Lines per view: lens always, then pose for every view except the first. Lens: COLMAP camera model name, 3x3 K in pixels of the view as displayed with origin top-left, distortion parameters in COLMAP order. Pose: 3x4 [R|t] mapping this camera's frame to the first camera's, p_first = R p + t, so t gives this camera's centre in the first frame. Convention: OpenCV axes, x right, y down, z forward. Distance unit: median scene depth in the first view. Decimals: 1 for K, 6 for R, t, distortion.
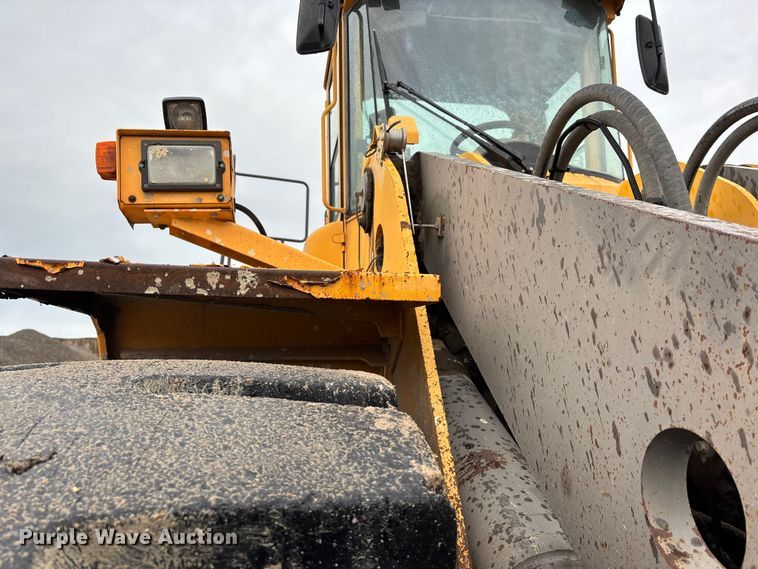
lens RADIAL K [[565.1, 0, 379.0], [0, 565.1, 284.5], [0, 0, 1]] dist [0.056230, -0.063587]
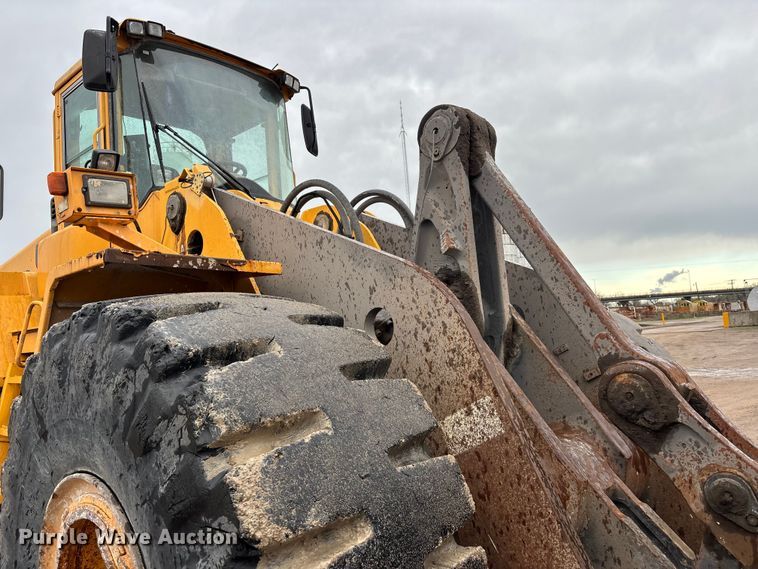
lens RADIAL K [[565.1, 0, 379.0], [0, 565.1, 284.5], [0, 0, 1]] dist [0.056230, -0.063587]
pose [[0.780386, 0.007155, 0.625258, -0.775467], [-0.024125, 0.999535, 0.018674, 0.014921], [-0.624833, -0.029657, 0.780195, -0.833374]]
